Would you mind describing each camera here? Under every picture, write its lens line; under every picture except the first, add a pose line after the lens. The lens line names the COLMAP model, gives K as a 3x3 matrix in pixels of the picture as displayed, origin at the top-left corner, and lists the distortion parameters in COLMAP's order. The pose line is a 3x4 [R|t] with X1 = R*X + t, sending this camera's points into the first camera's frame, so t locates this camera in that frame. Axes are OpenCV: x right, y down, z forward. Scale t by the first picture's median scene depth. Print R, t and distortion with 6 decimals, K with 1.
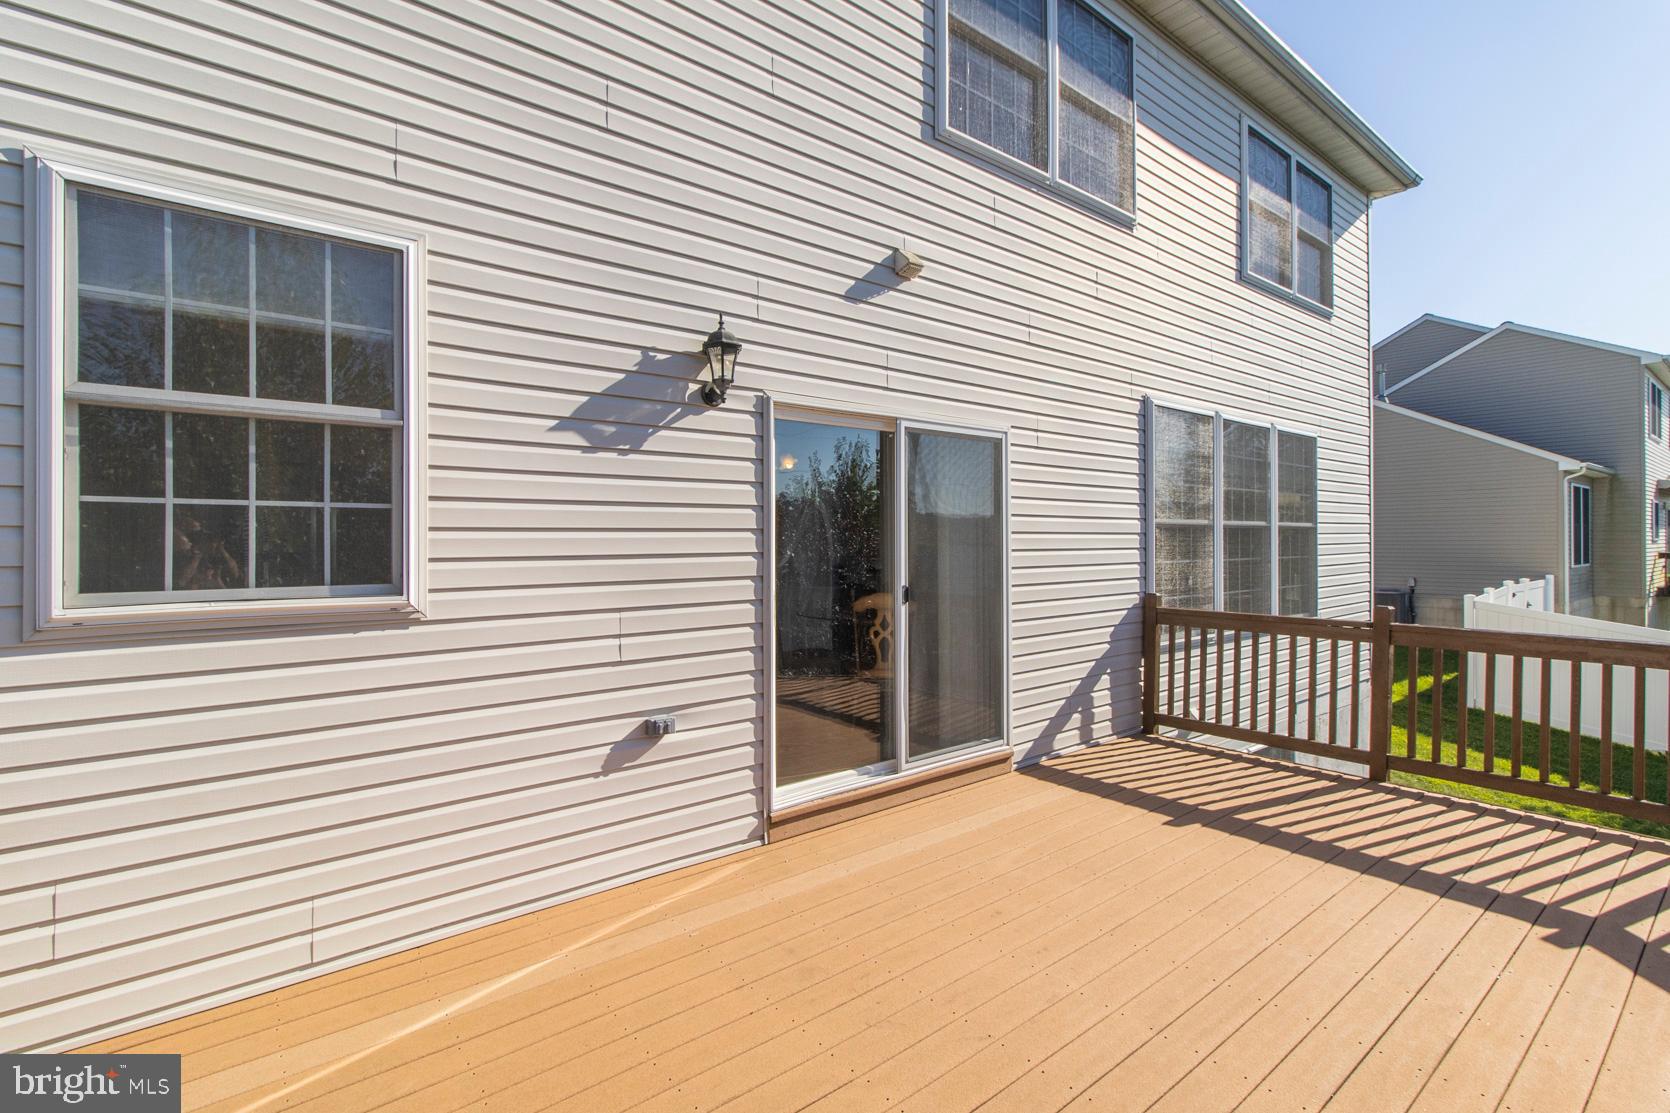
lens RADIAL K [[765.4, 0, 832.7], [0, 765.4, 526.5], [0, 0, 1]] dist [0.002709, -0.000346]
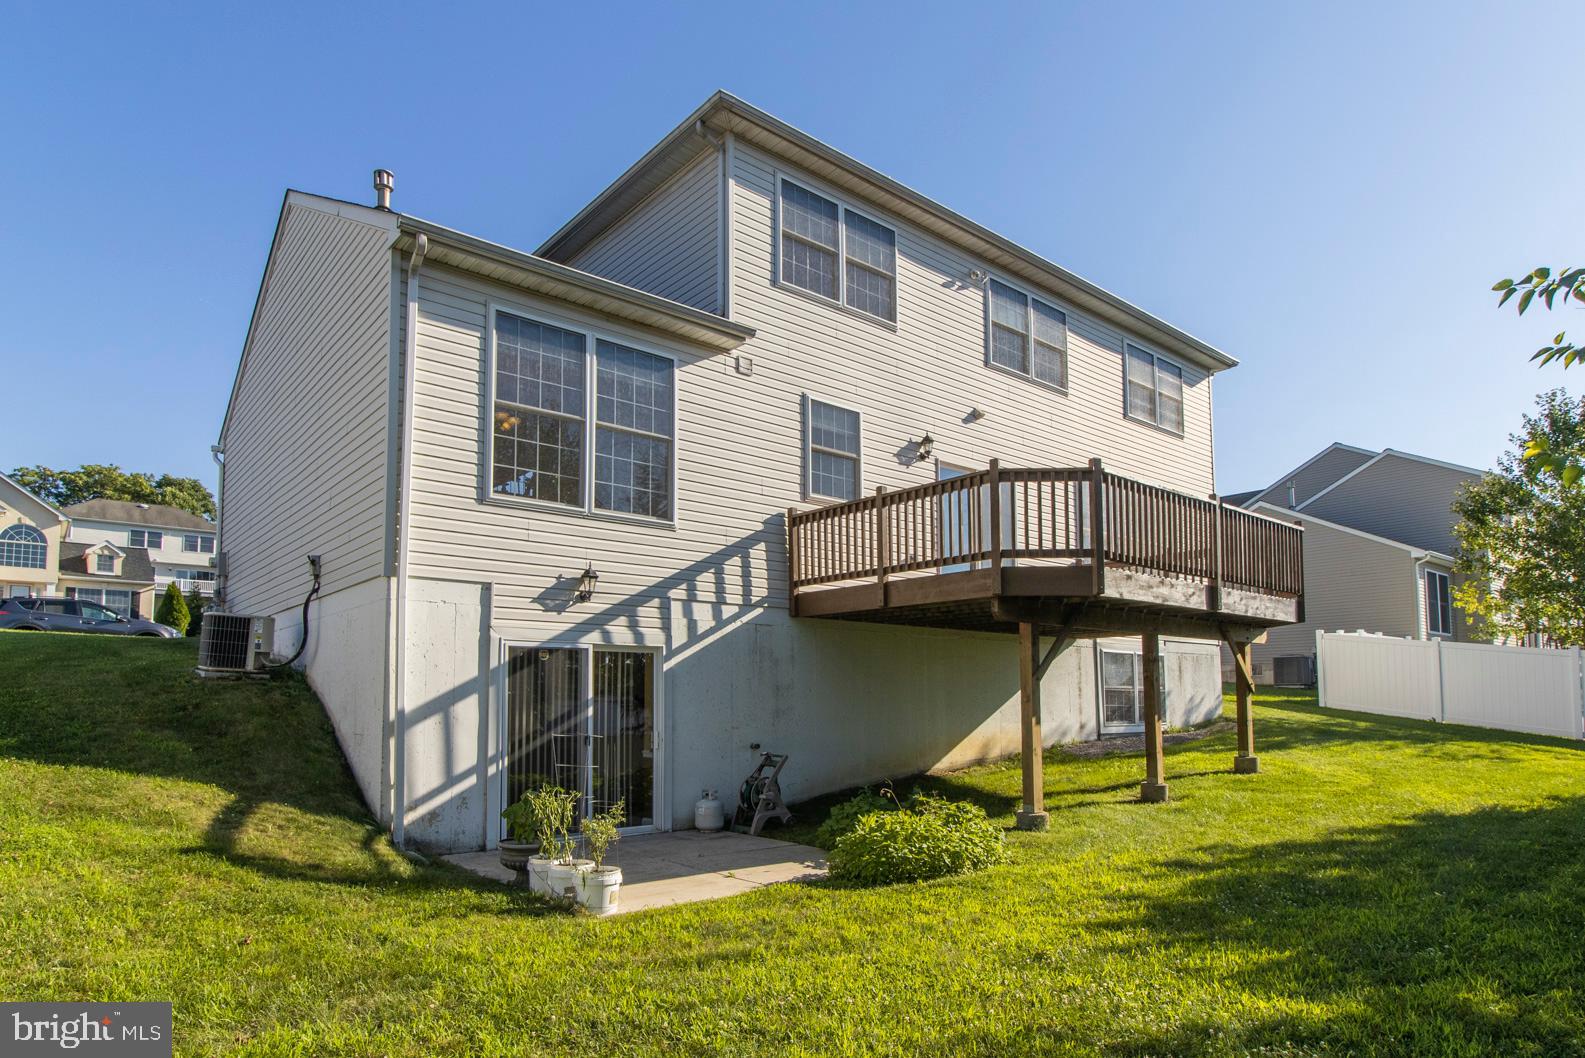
lens RADIAL K [[909.4, 0, 792.5], [0, 909.4, 529.0], [0, 0, 1]] dist [-0.001072, -0.000397]
pose [[0.999408, 0.019045, 0.028664, -0.533112], [-0.014211, 0.986971, -0.160272, 0.477321], [-0.031343, 0.159770, 0.986657, -1.707150]]
